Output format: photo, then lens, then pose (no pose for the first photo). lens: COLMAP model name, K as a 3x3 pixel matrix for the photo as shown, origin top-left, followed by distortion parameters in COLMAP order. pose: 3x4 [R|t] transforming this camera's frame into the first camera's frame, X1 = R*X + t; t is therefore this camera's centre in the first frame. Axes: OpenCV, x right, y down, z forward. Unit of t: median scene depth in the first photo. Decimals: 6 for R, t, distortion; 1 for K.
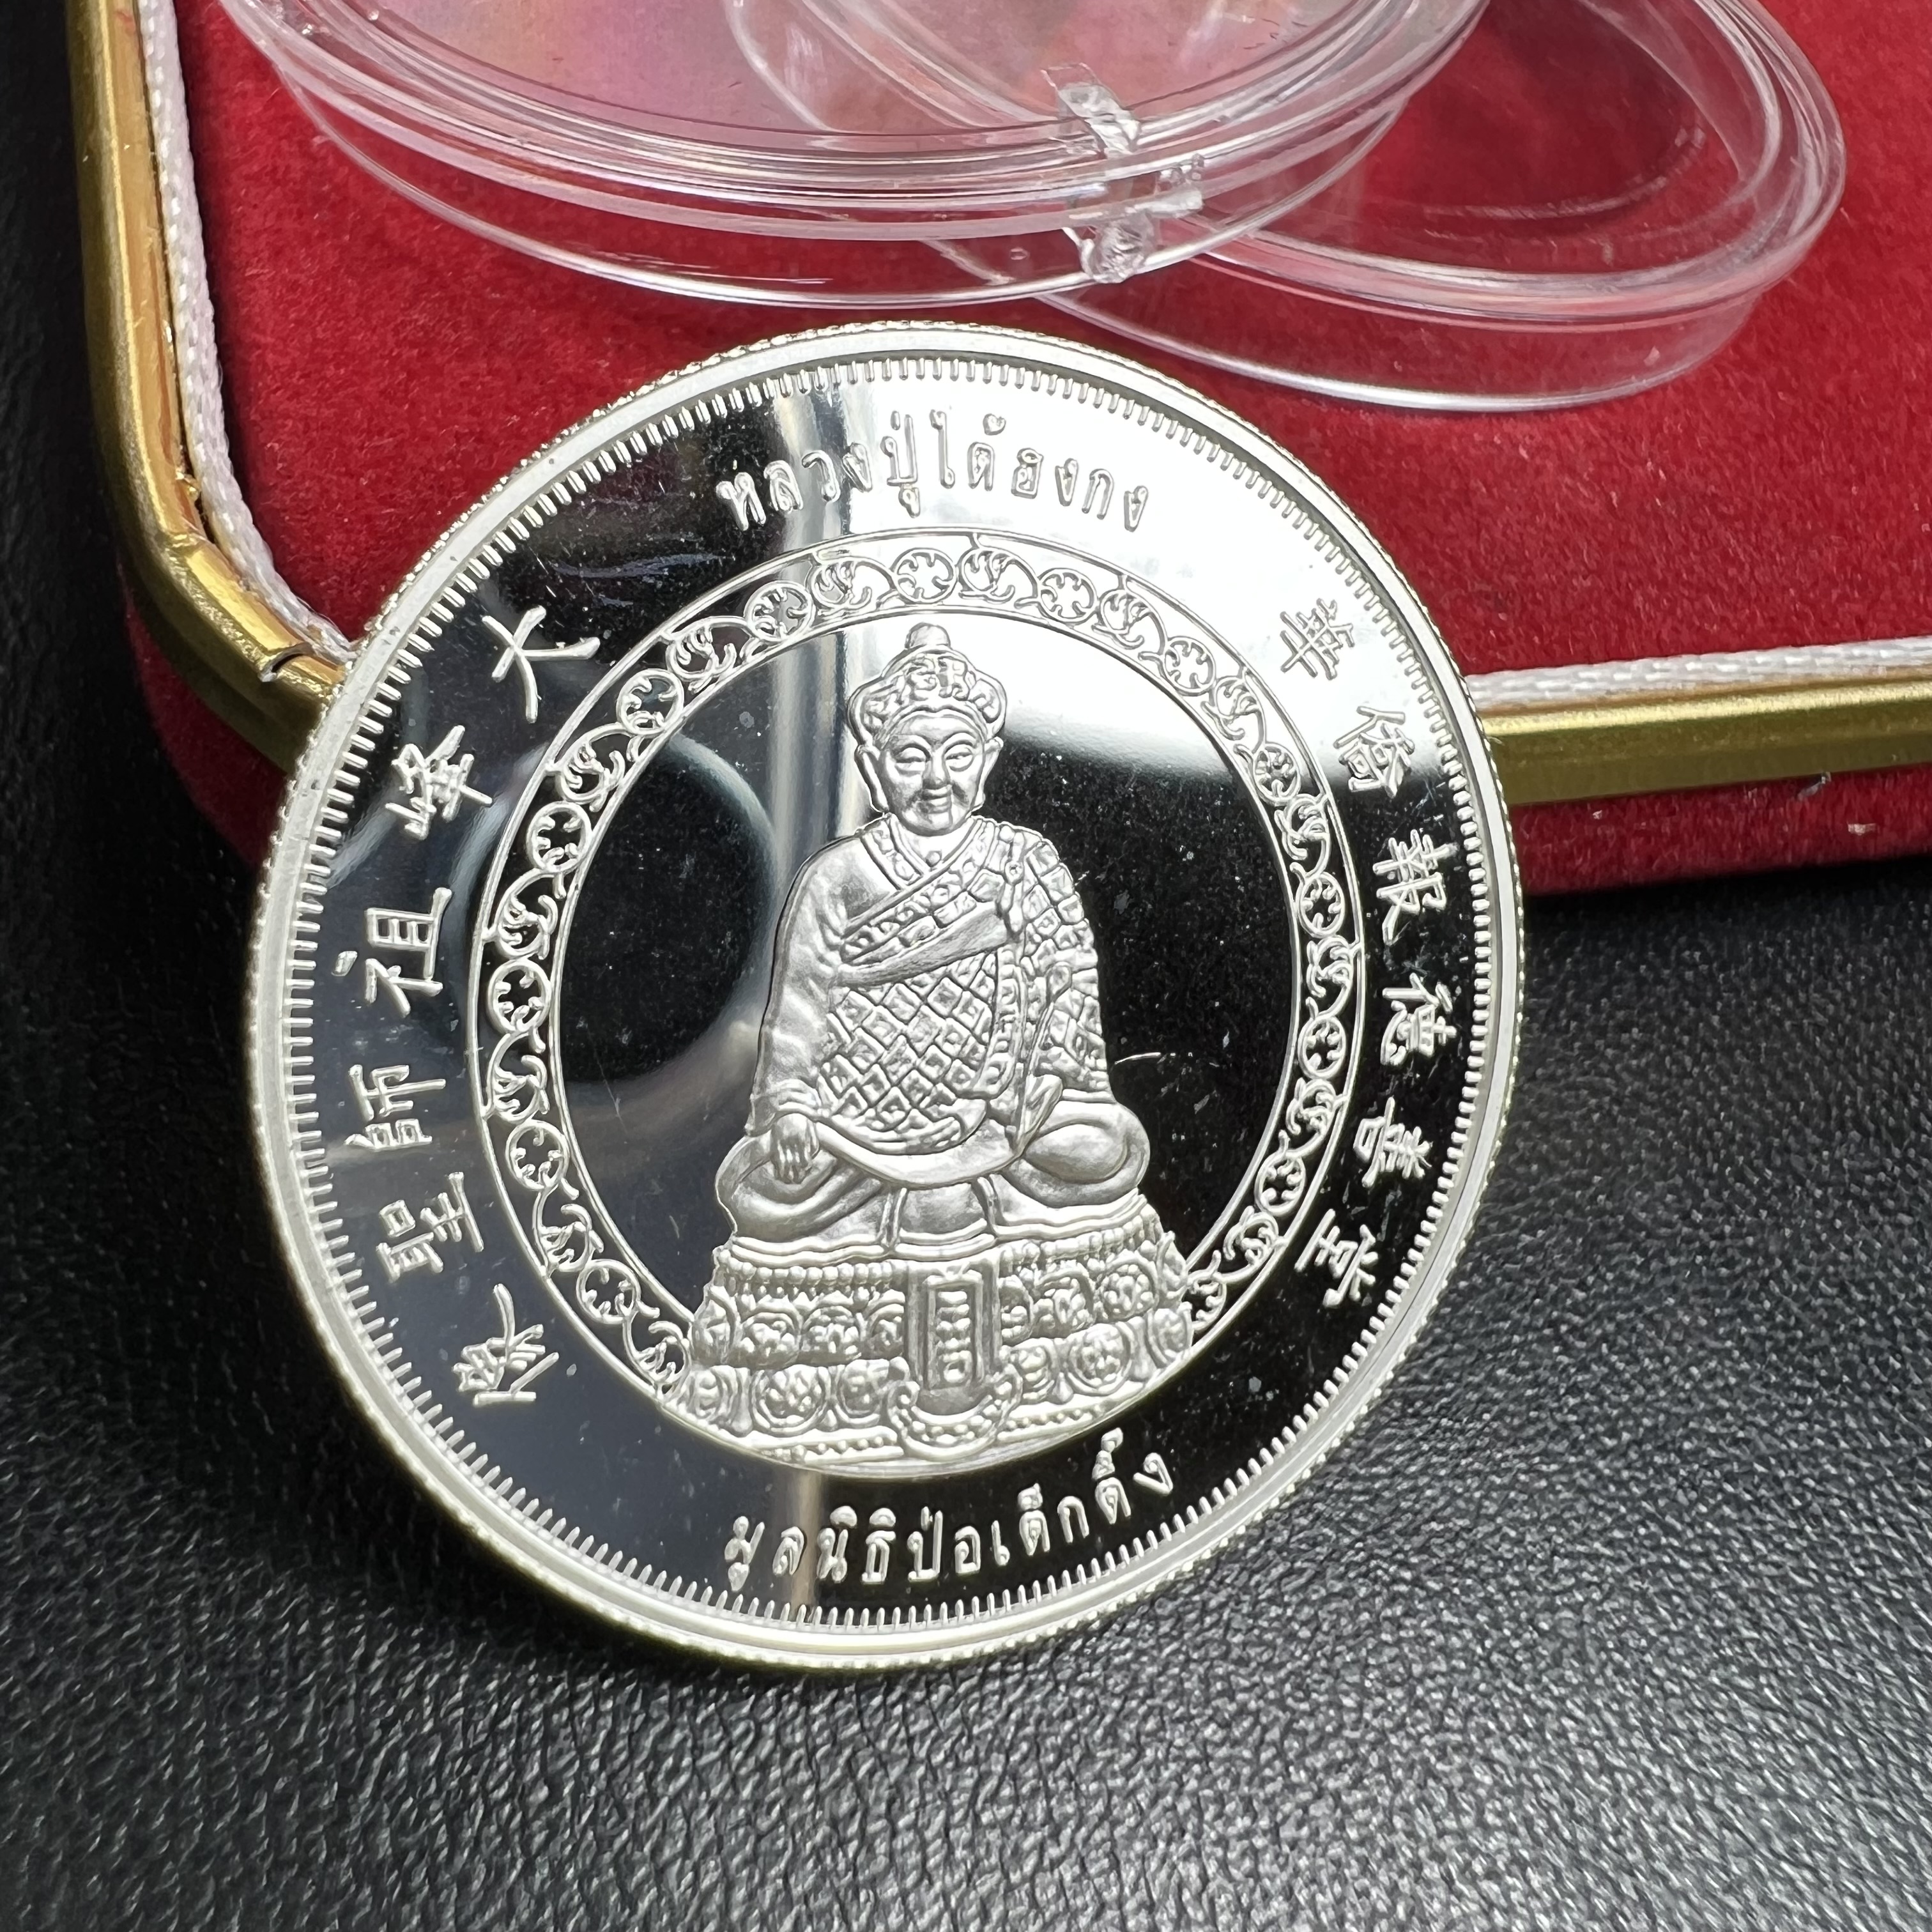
lens RADIAL K [[1902.5, 0, 822.4], [0, 1902.5, 982.5], [0, 0, 1]] dist [-0.015601, 0.000000]
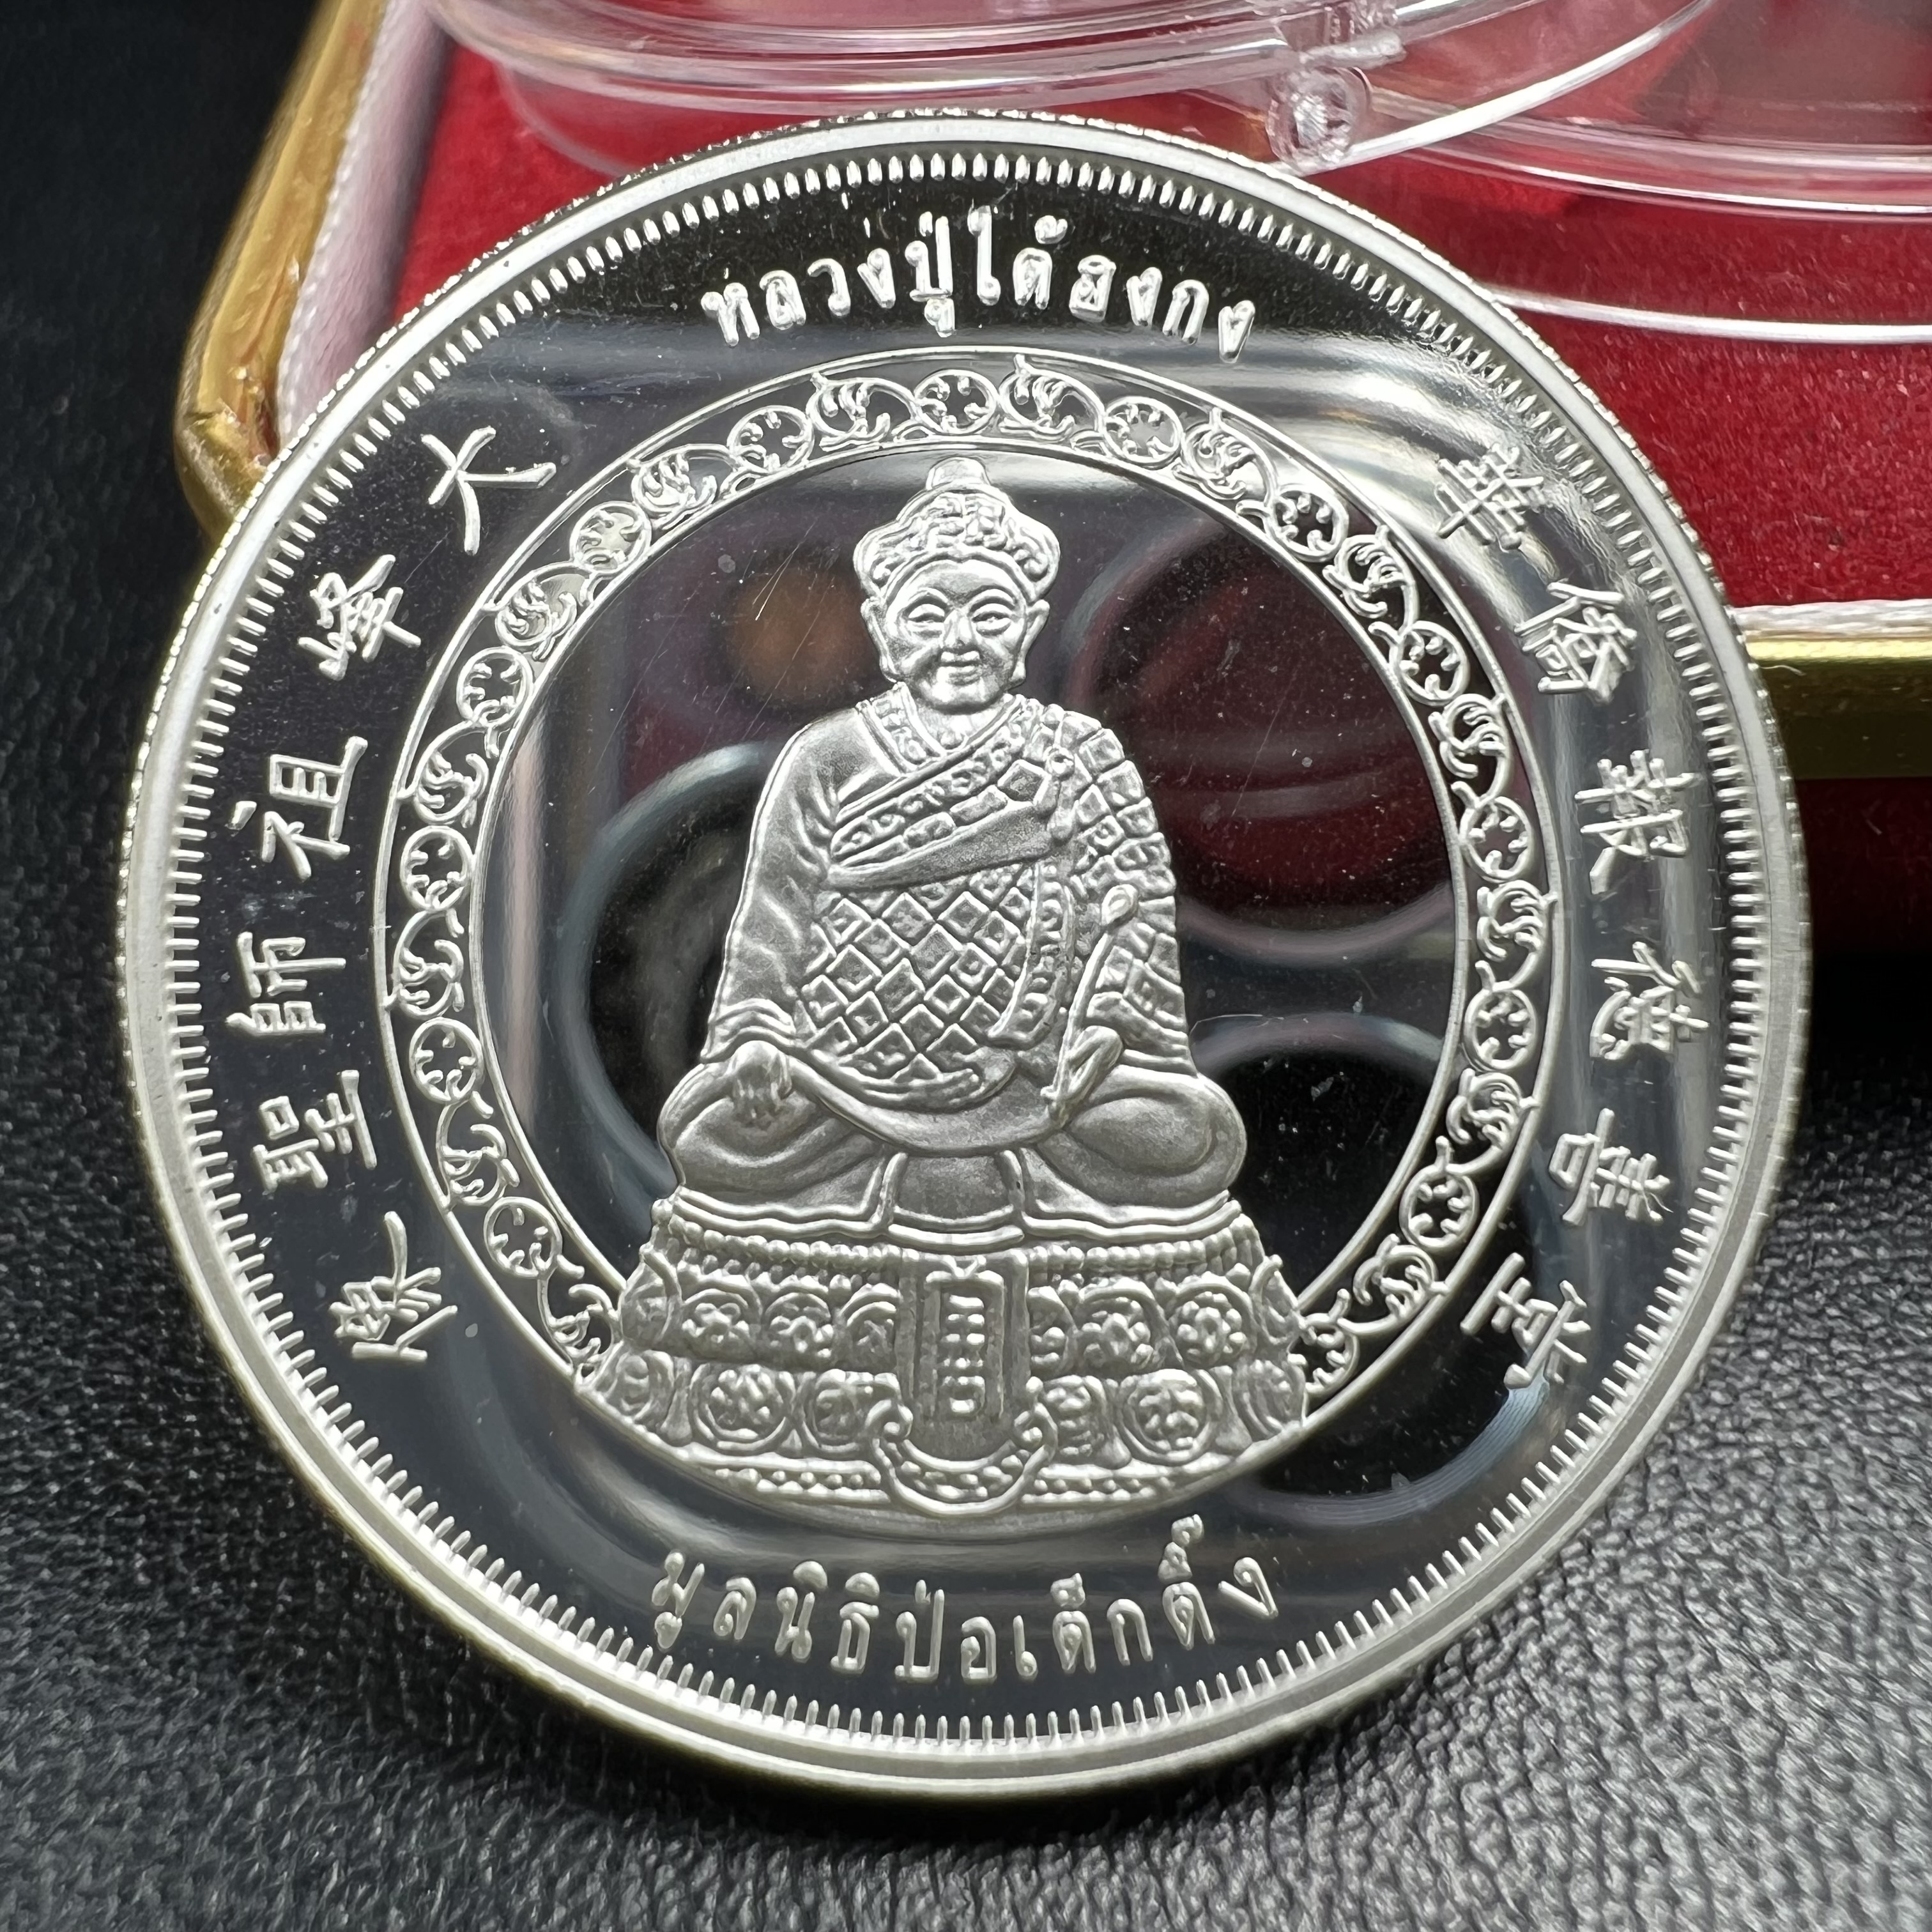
lens RADIAL K [[1902.5, 0, 843.1], [0, 1902.5, 979.4], [0, 0, 1]] dist [-0.015601, 0.000000]
pose [[0.957865, 0.034093, -0.285189, 0.238653], [-0.077696, 0.986668, -0.143005, 0.149801], [0.276512, 0.159138, 0.947743, 0.222348]]
